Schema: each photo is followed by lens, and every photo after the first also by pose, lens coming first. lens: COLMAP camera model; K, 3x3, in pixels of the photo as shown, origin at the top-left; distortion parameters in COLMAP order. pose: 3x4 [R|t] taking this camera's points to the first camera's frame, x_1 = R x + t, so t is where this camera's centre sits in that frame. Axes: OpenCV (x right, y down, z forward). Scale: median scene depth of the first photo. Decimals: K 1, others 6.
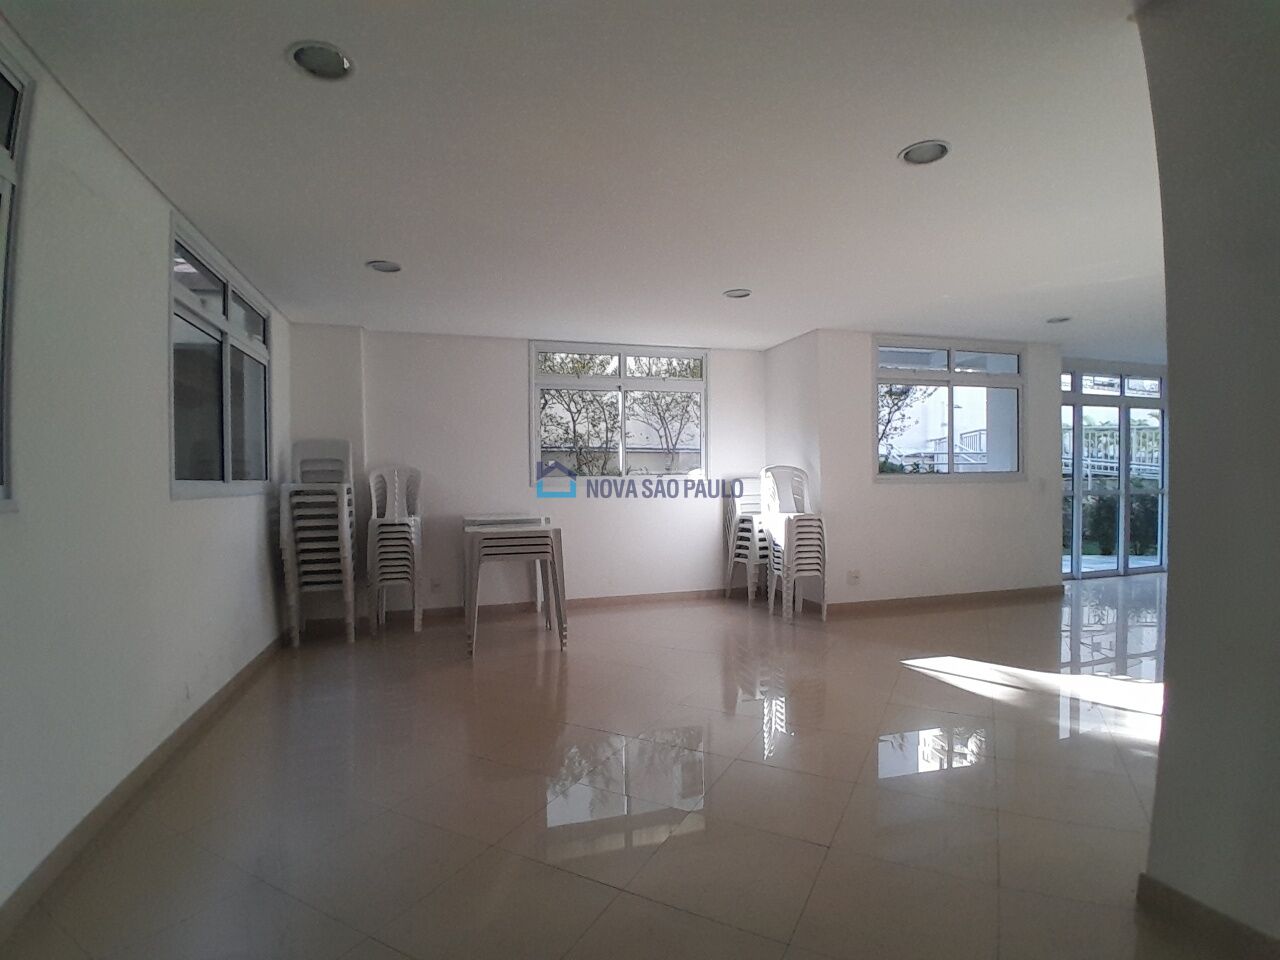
lens RADIAL K [[634.3, 0, 636.0], [0, 634.3, 482.6], [0, 0, 1]] dist [-0.003582, -0.041309]
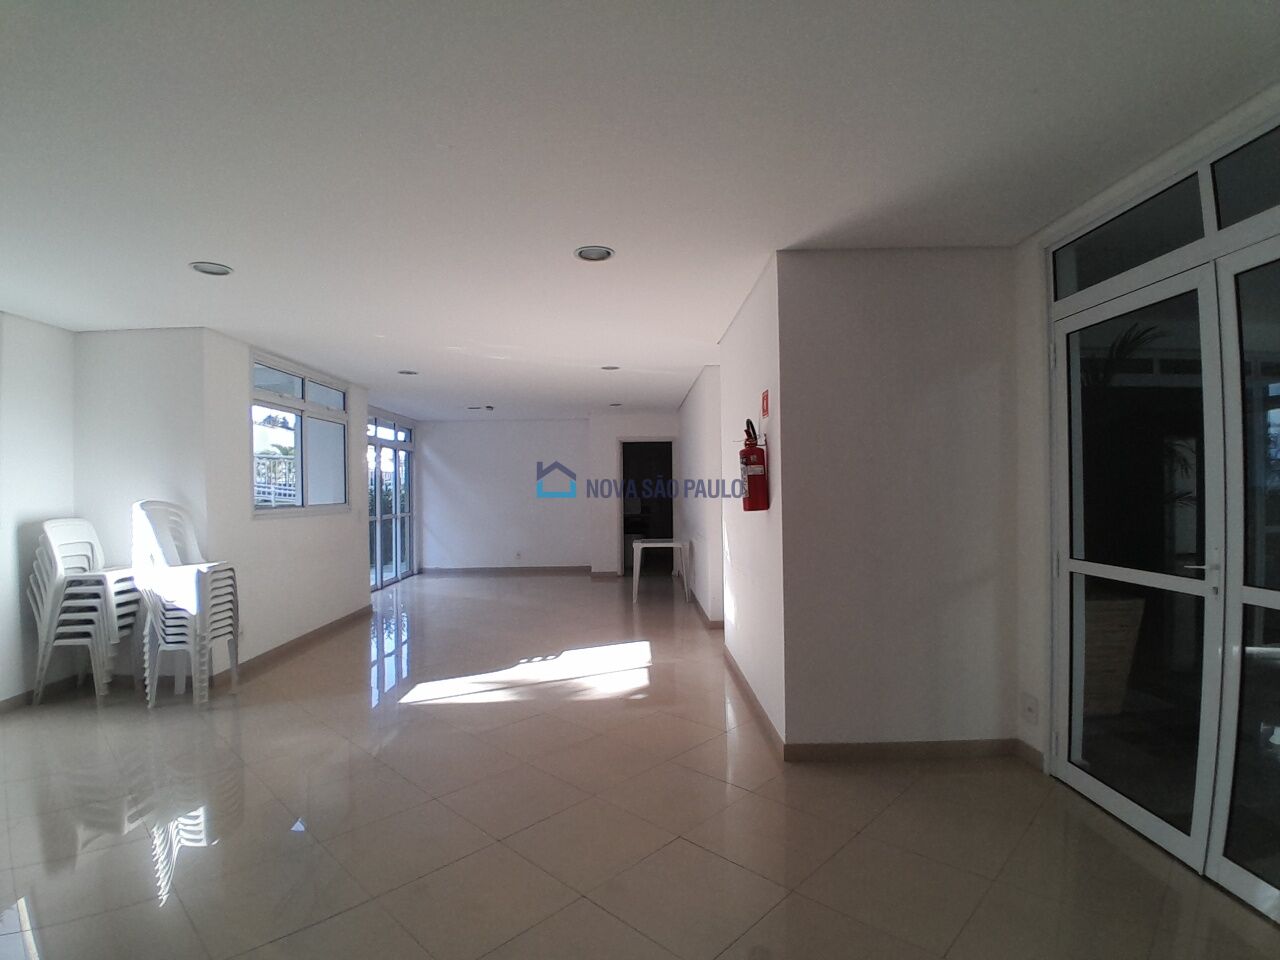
lens RADIAL K [[634.3, 0, 636.0], [0, 634.3, 482.6], [0, 0, 1]] dist [-0.003582, -0.041309]
pose [[0.270951, 0.016471, 0.962452, -0.309433], [0.018429, 0.999582, -0.022295, -0.021234], [-0.962417, 0.023778, 0.270534, 0.266476]]
